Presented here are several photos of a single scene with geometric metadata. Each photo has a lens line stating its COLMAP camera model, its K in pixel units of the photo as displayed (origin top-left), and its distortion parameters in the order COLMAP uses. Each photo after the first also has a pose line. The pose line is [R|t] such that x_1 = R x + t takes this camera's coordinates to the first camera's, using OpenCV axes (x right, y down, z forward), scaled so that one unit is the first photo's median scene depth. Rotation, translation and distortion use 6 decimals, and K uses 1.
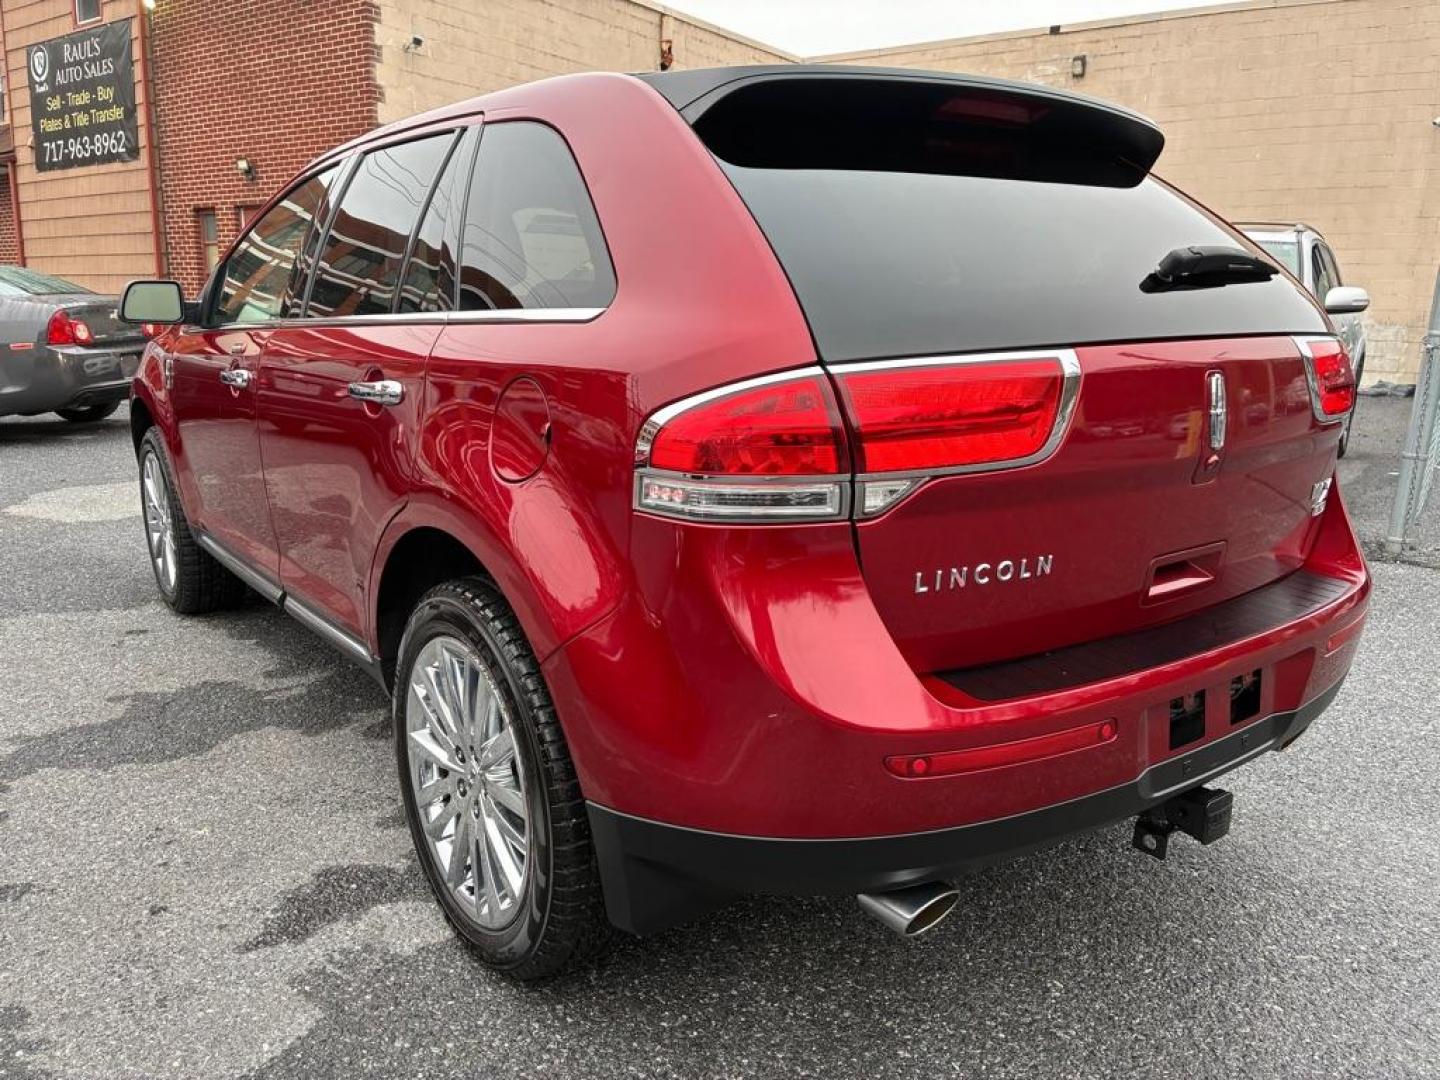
lens RADIAL K [[1111.2, 0, 720.0], [0, 1111.2, 540.0], [0, 0, 1]] dist [0.076057, -0.111885]
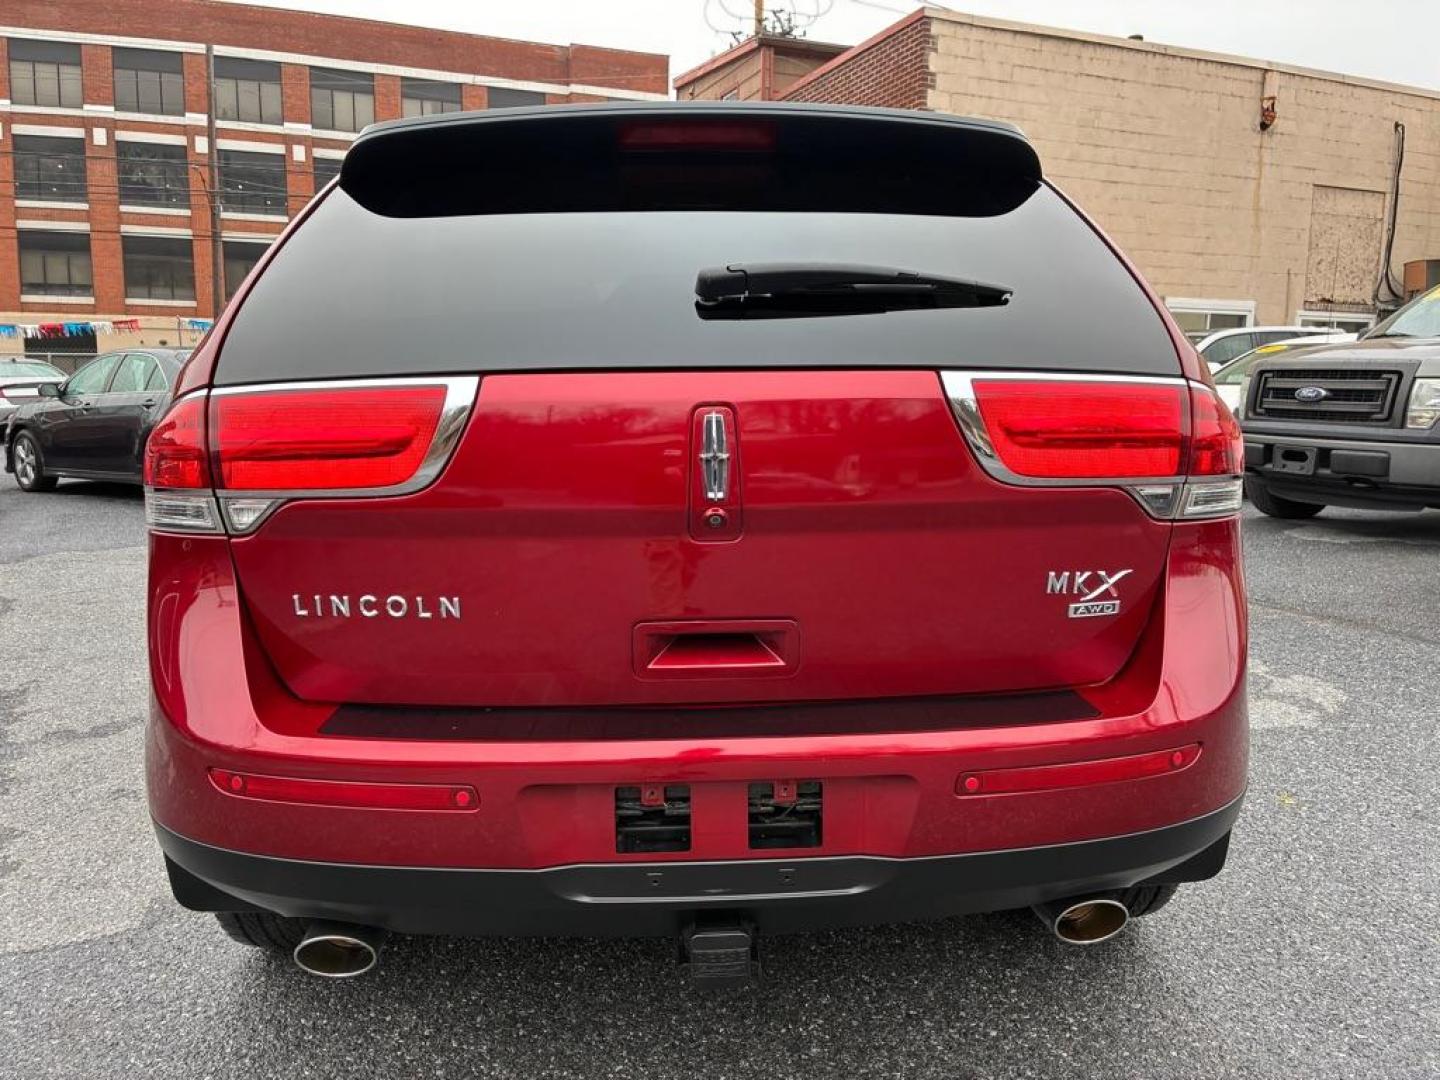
lens RADIAL K [[1111.2, 0, 720.0], [0, 1111.2, 540.0], [0, 0, 1]] dist [0.076057, -0.111885]
pose [[0.823910, 0.068861, -0.562521, 0.814675], [-0.112780, 0.992660, -0.043670, -0.014576], [0.555385, 0.099422, 0.825629, 0.286317]]
